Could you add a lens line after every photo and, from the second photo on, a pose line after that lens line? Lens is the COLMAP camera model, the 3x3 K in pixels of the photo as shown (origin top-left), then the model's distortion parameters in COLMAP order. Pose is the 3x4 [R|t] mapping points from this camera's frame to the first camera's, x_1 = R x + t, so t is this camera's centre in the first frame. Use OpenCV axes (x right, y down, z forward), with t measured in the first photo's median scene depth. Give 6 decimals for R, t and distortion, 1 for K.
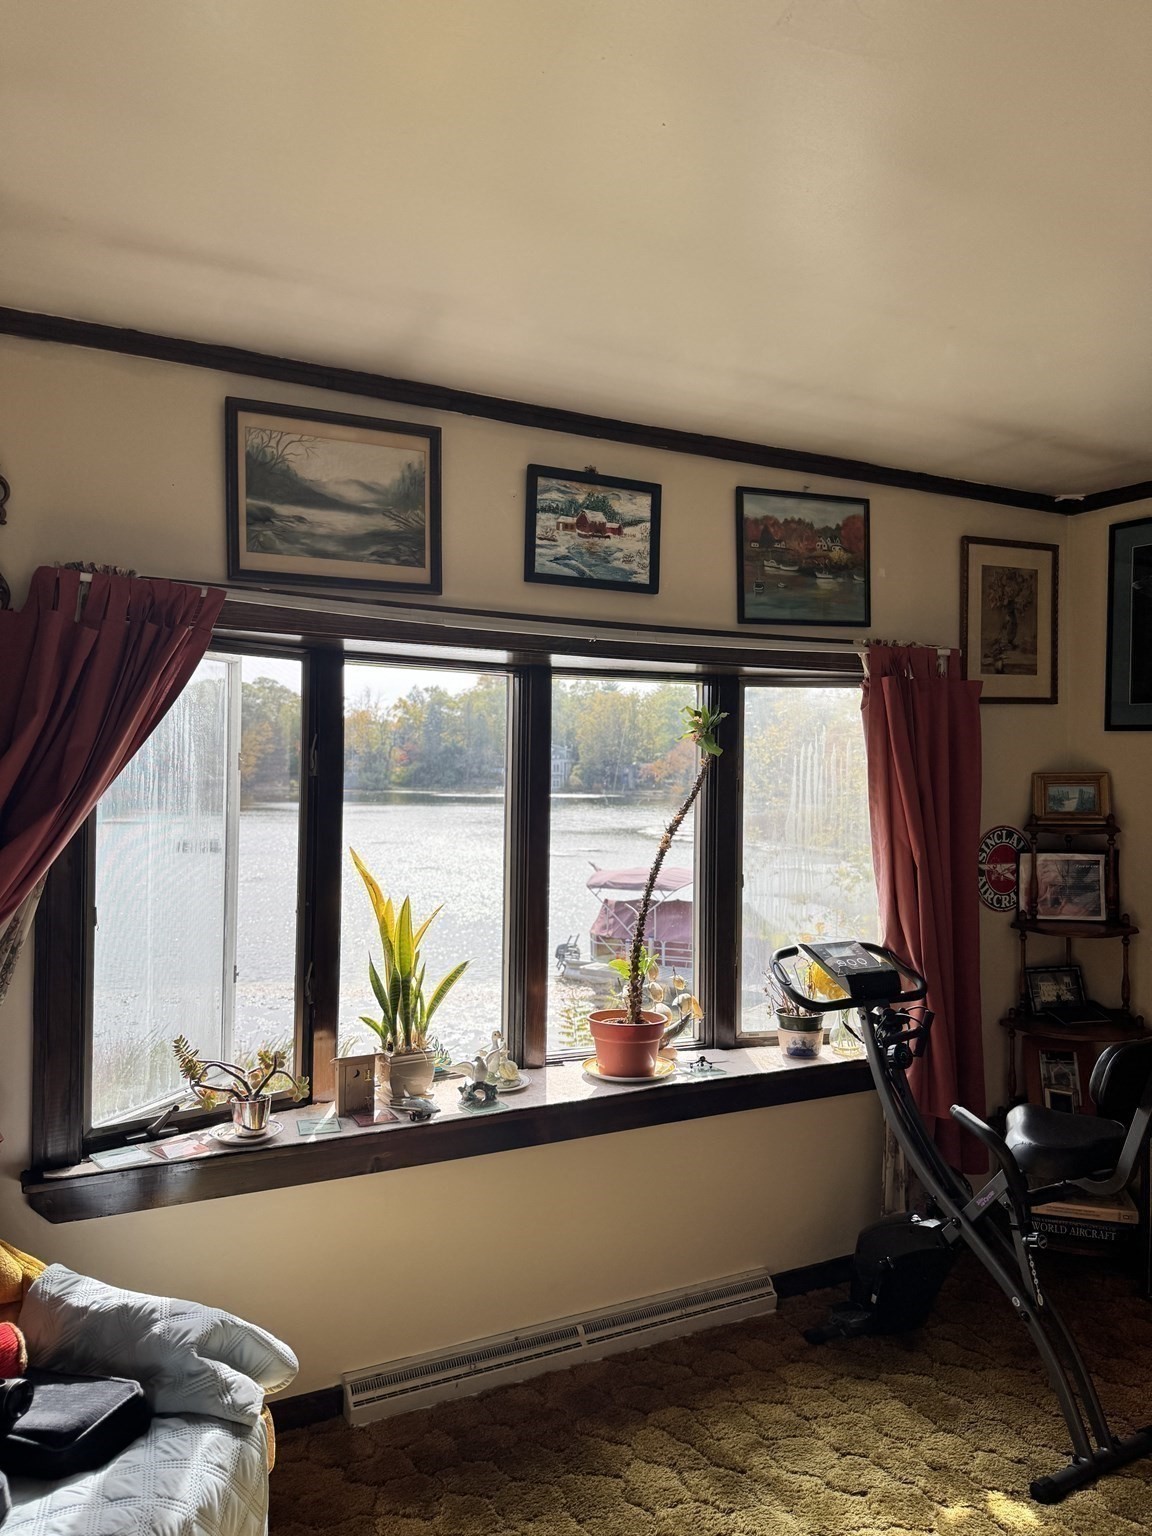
lens RADIAL K [[1087.1, 0, 573.6], [0, 1087.1, 776.6], [0, 0, 1]] dist [0.040353, -0.058376]
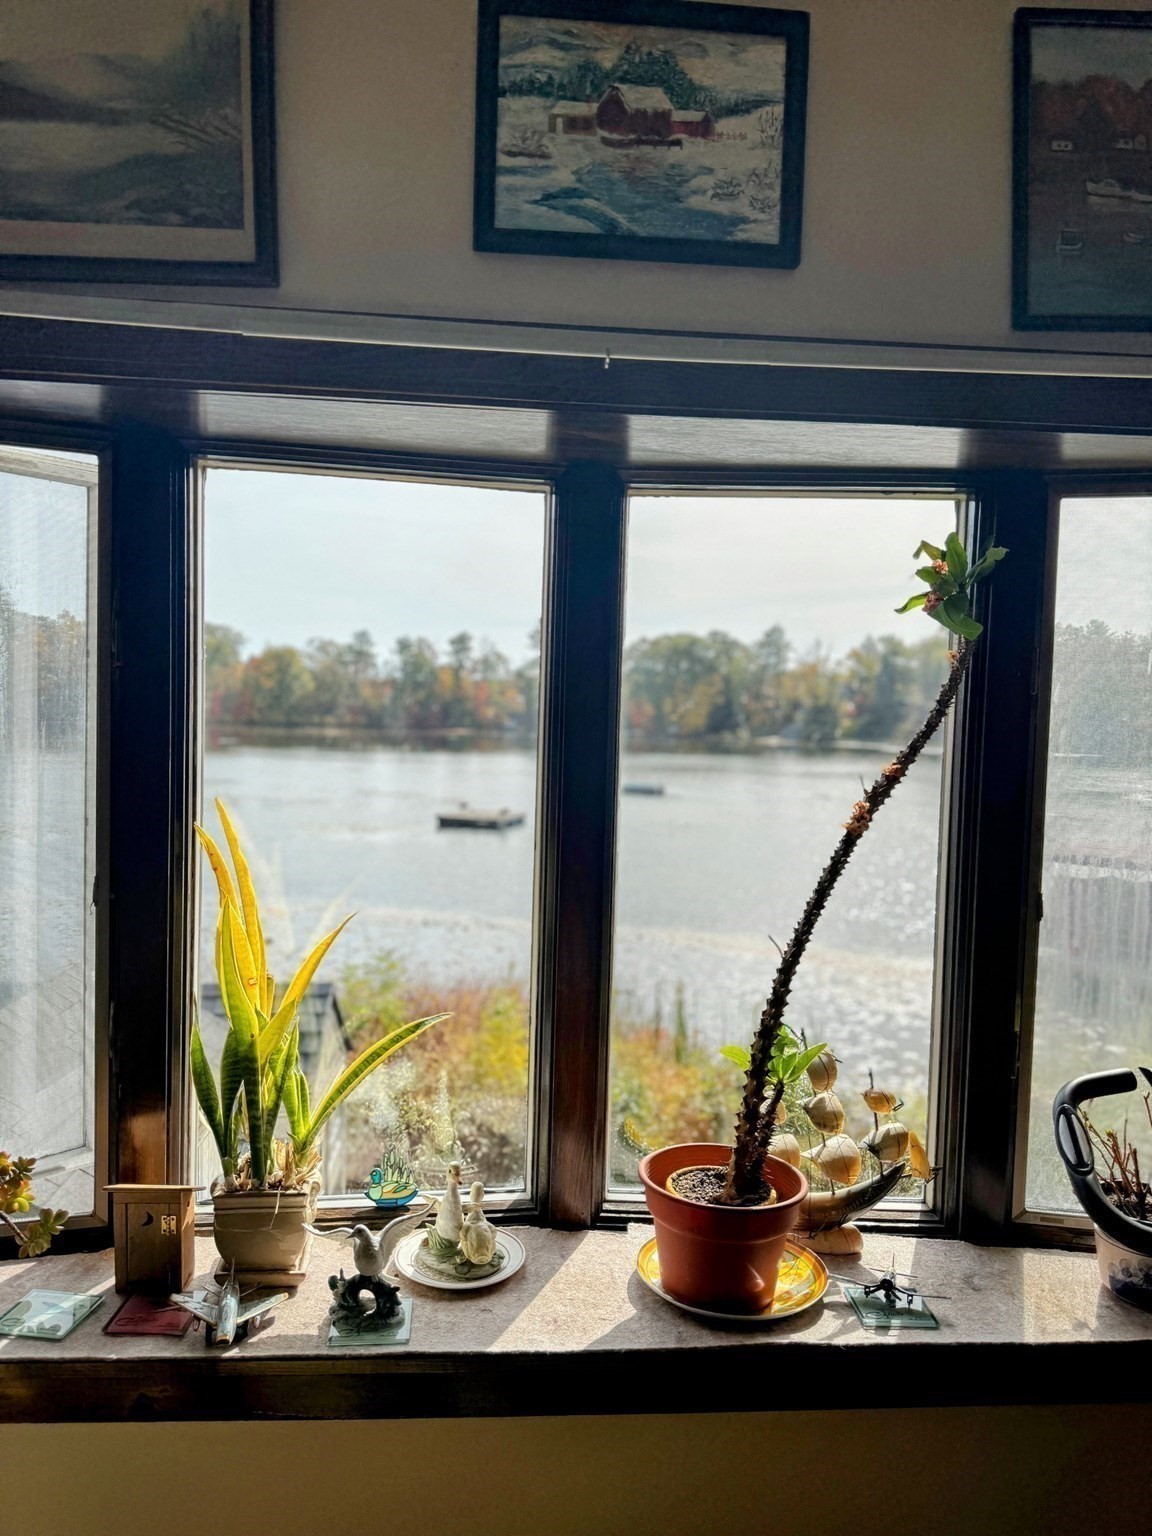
lens RADIAL K [[1087.1, 0, 571.9], [0, 1087.1, 775.0], [0, 0, 1]] dist [0.040353, -0.058376]
pose [[0.914985, 0.036153, -0.401865, 0.185907], [-0.019479, 0.998774, 0.045503, 0.023719], [0.403018, -0.033807, 0.914568, 0.558601]]
